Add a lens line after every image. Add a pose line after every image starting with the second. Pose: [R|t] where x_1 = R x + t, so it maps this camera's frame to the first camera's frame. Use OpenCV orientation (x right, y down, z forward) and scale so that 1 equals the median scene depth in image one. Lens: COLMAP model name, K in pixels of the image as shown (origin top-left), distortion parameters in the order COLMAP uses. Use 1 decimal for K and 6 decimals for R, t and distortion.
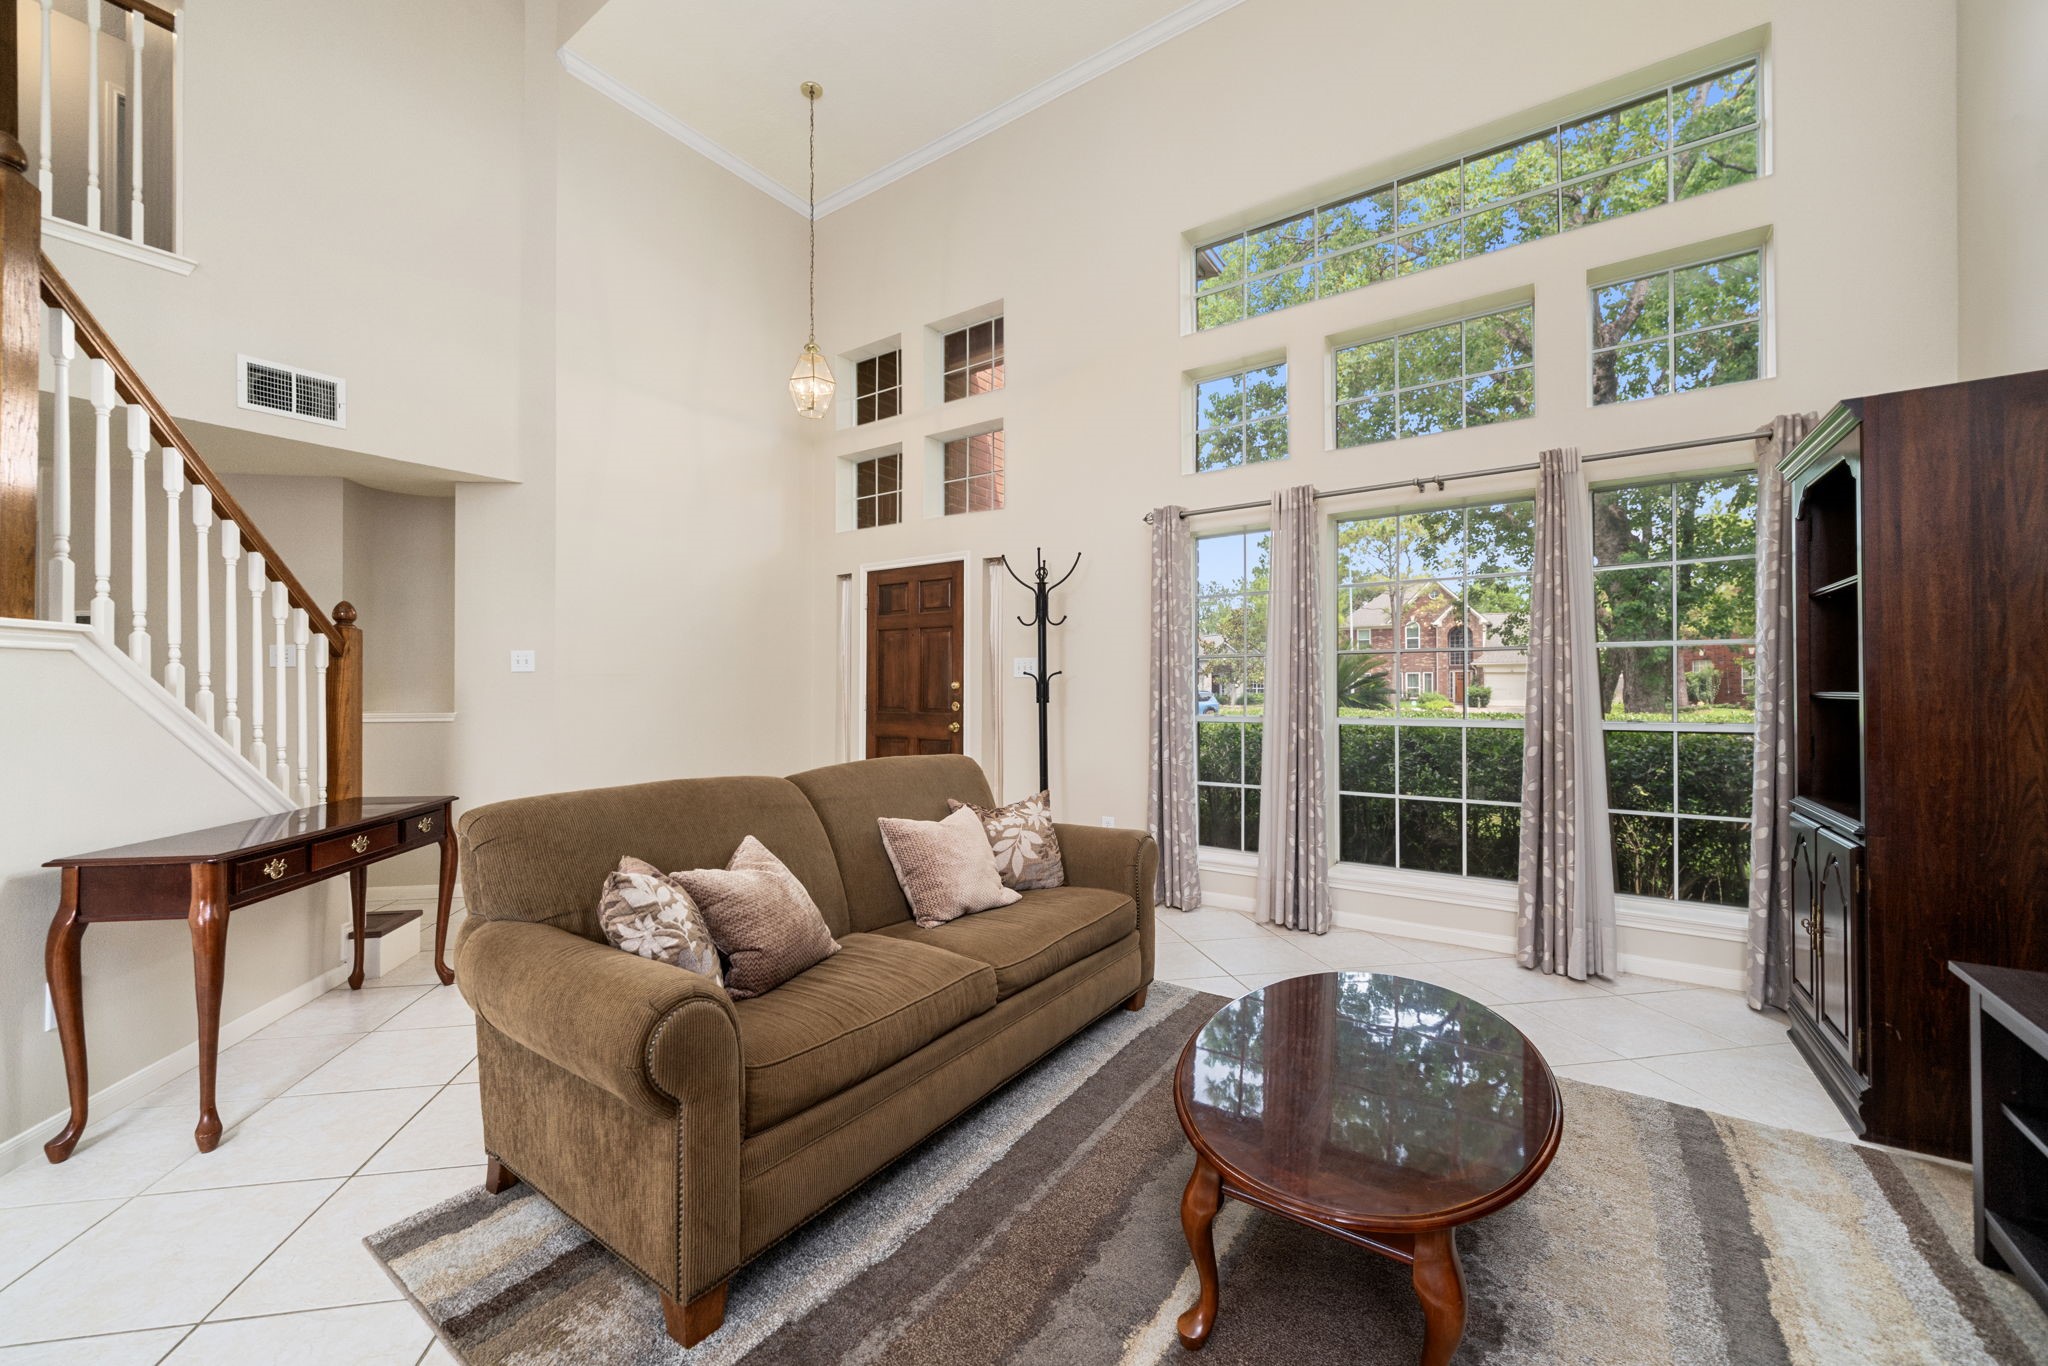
lens RADIAL K [[789.0, 0, 1027.2], [0, 789.0, 672.9], [0, 0, 1]] dist [-0.001038, -0.000023]
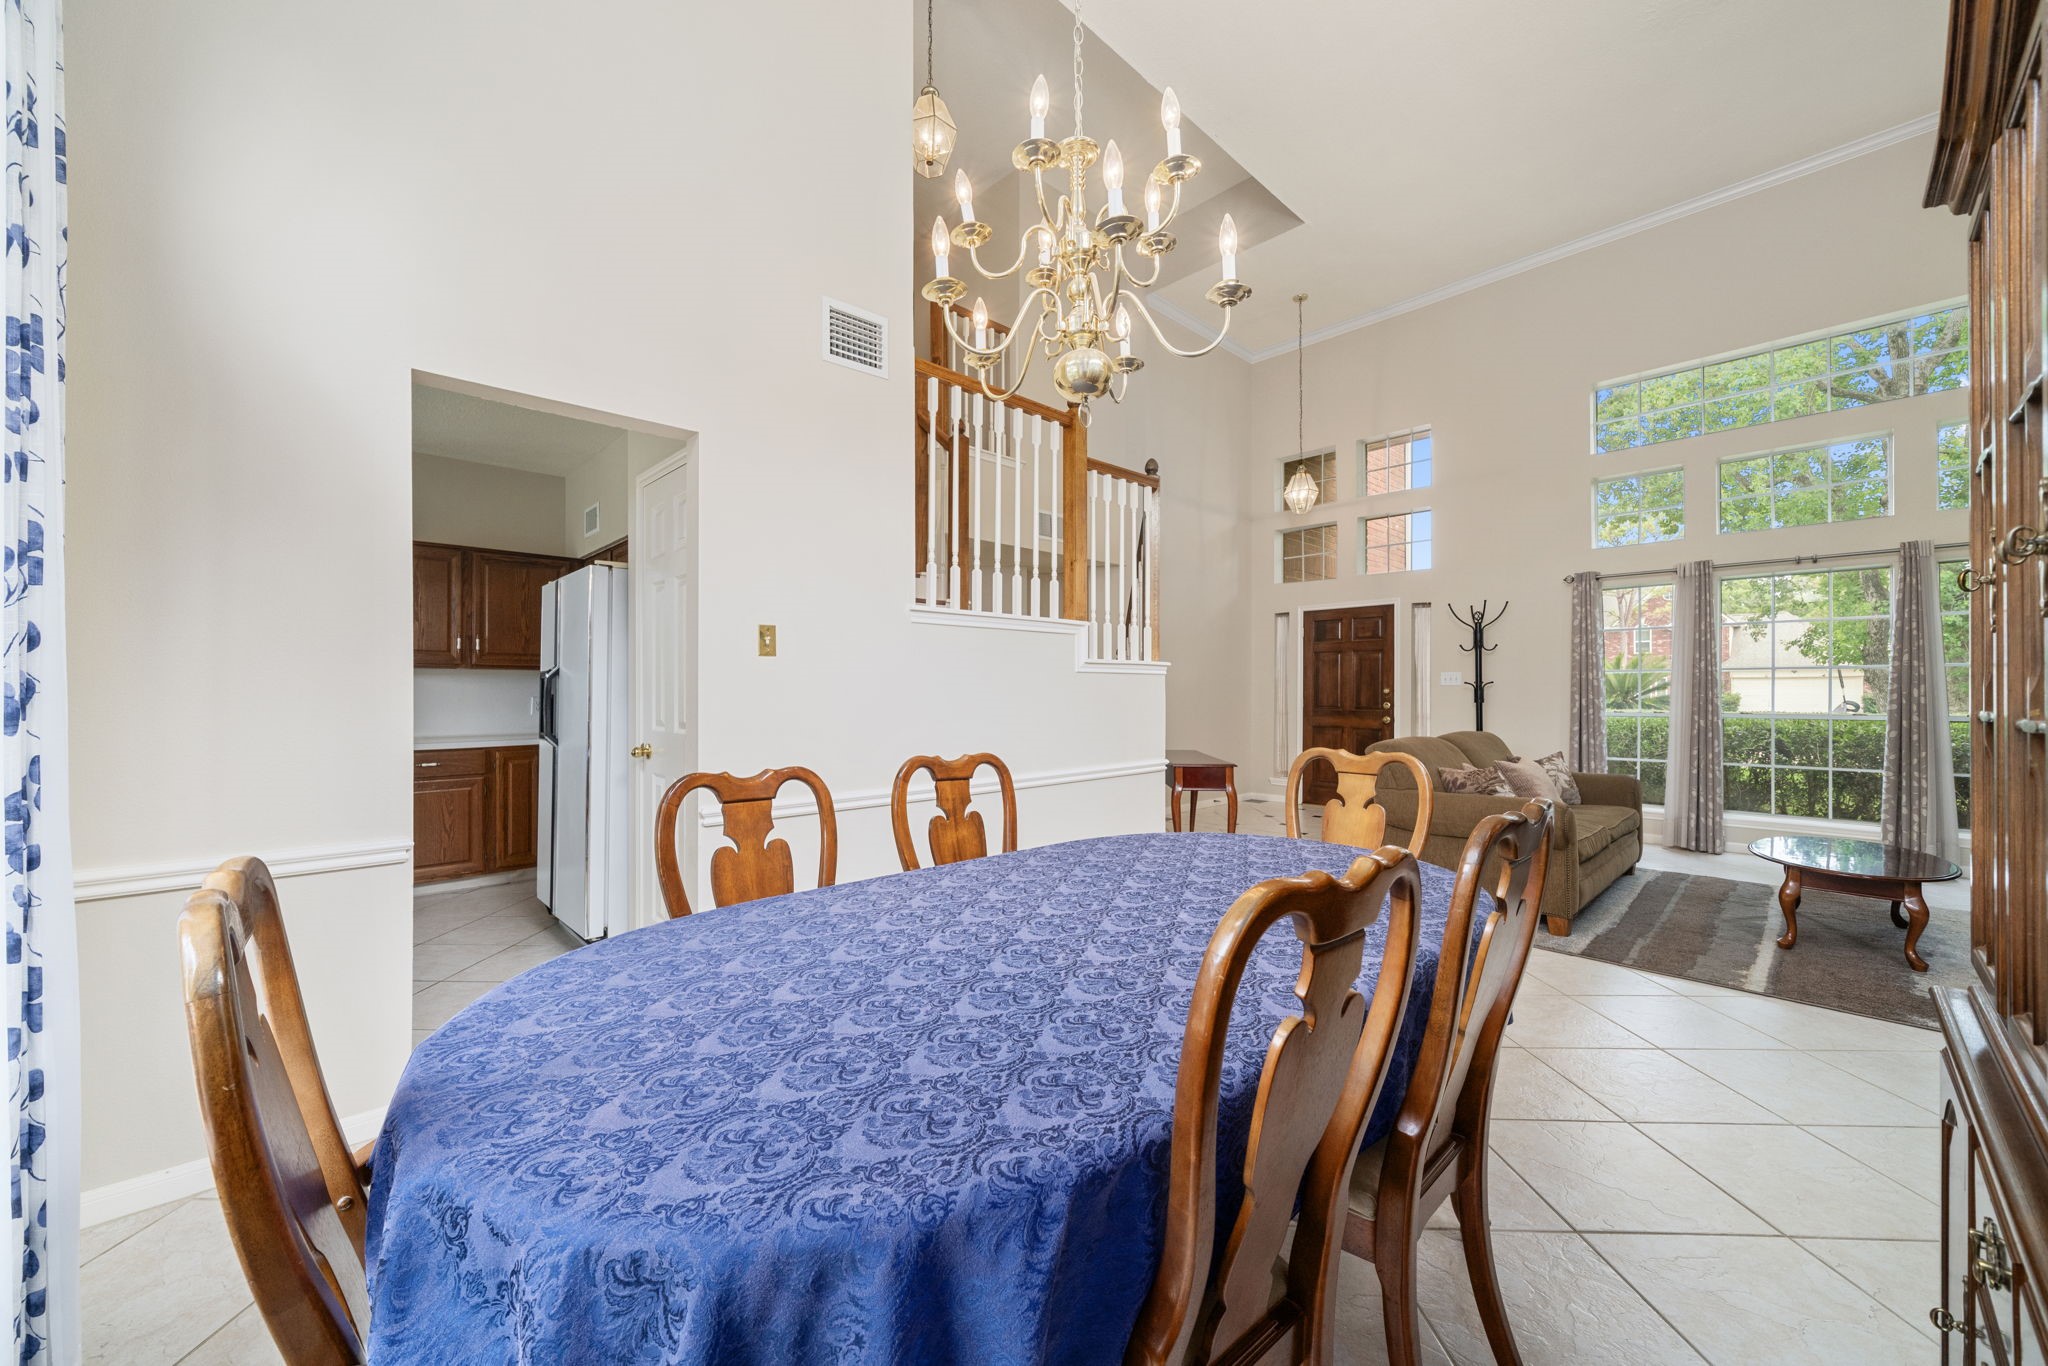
lens RADIAL K [[776.5, 0, 1024.0], [0, 776.5, 683.0], [0, 0, 1]] dist [0.001041, 0.000079]
pose [[0.980397, -0.001531, -0.197026, -0.534140], [0.002961, 0.999971, 0.006963, -0.012528], [0.197010, -0.007410, 0.980373, -0.609600]]
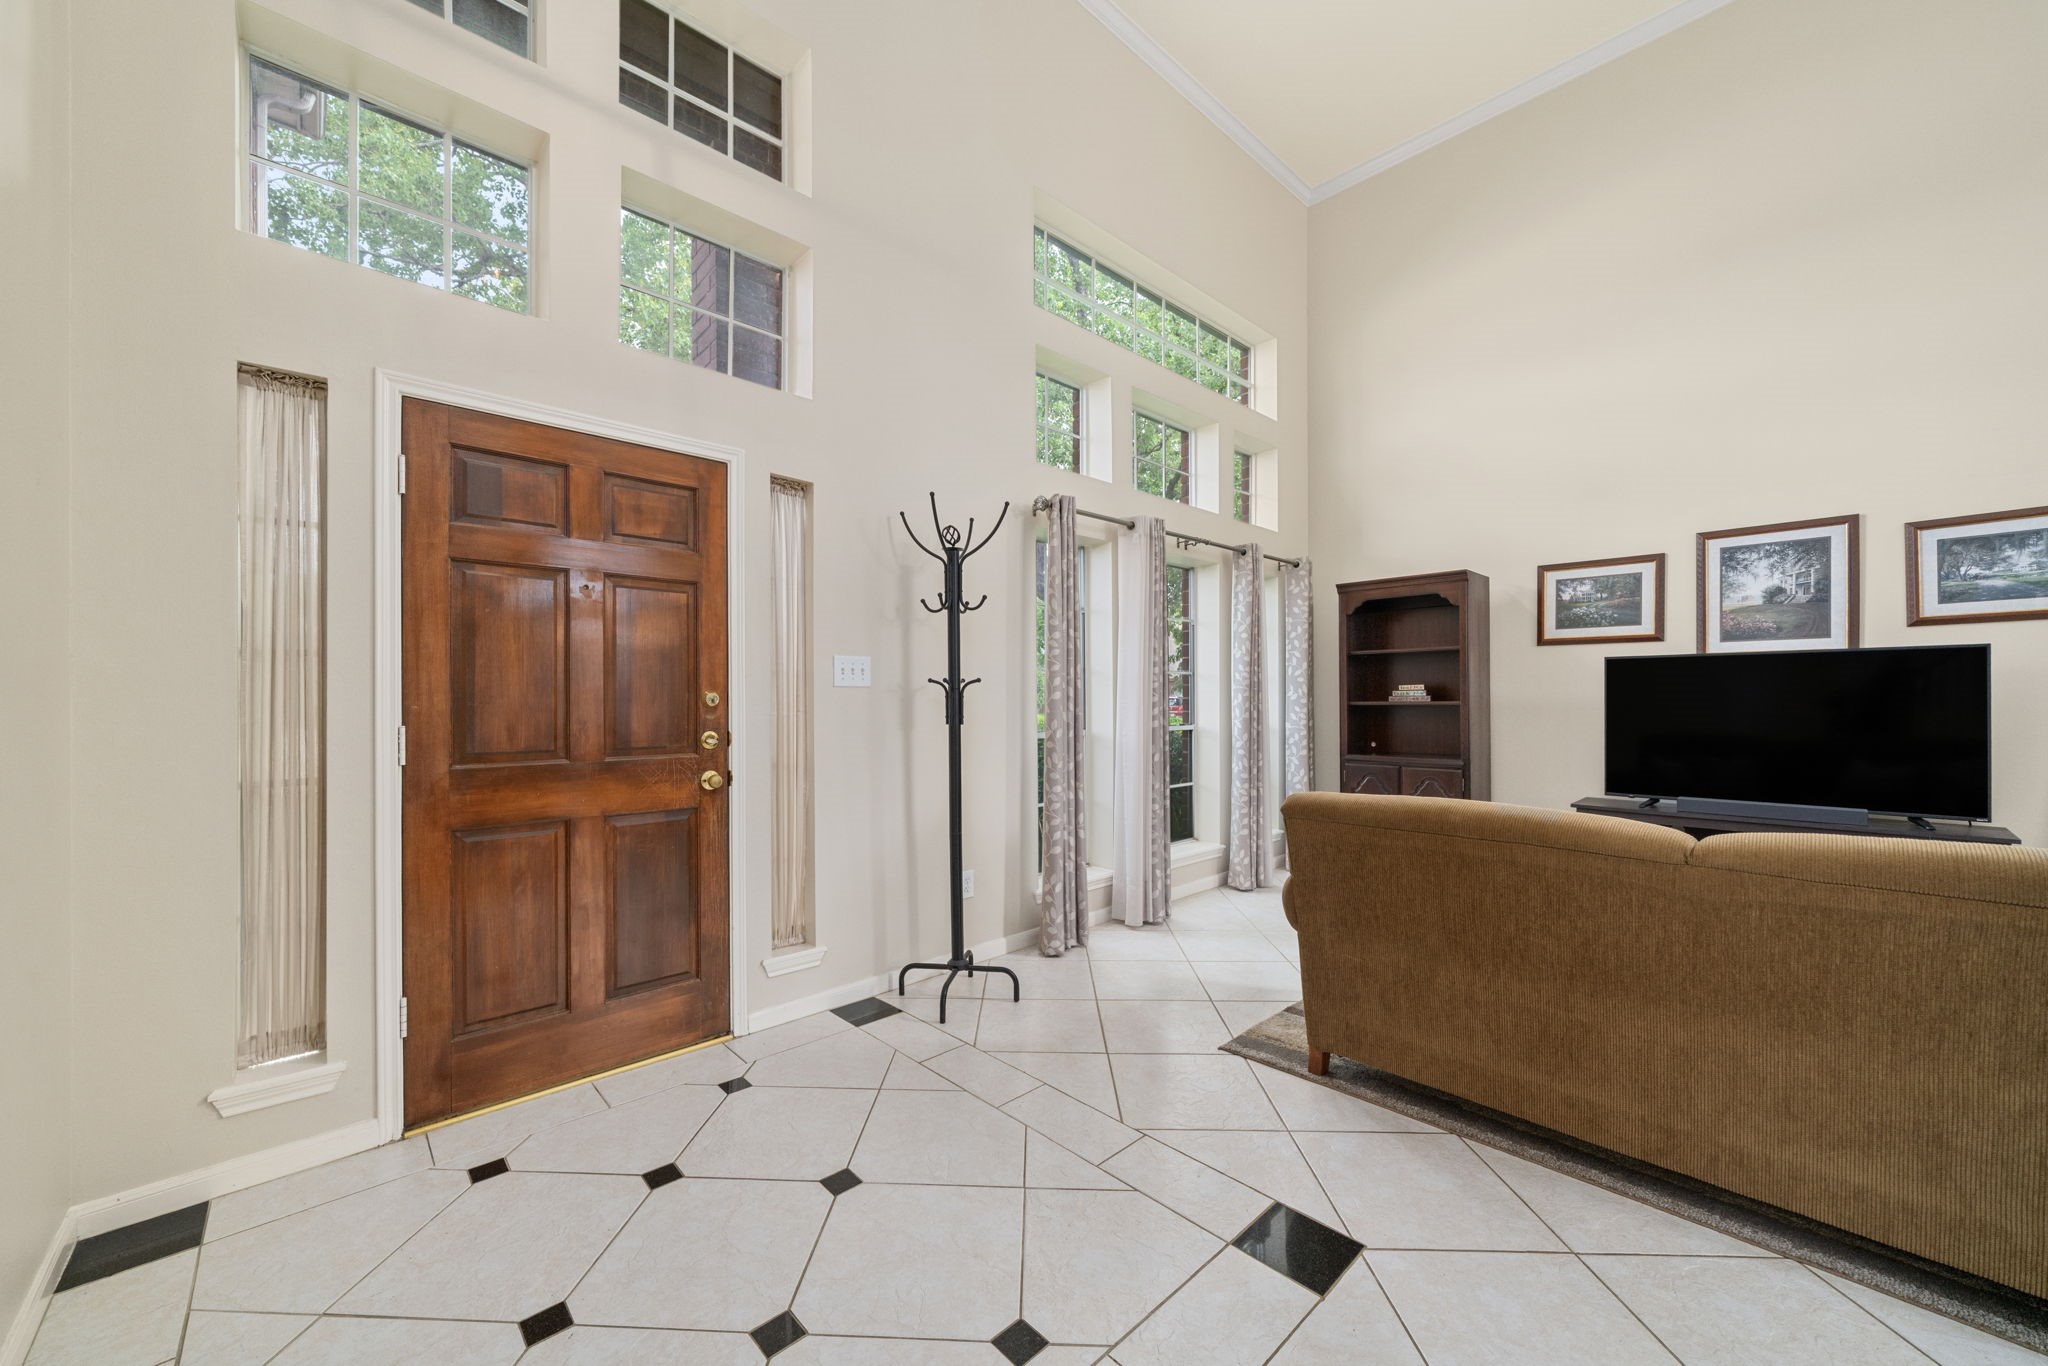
lens RADIAL K [[776.5, 0, 1024.0], [0, 776.5, 683.0], [0, 0, 1]] dist [0.001041, 0.000079]
pose [[0.221798, 0.003340, 0.975087, -0.627169], [-0.020946, 0.999780, 0.001339, 0.000339], [-0.974868, -0.020721, 0.221819, 0.790562]]
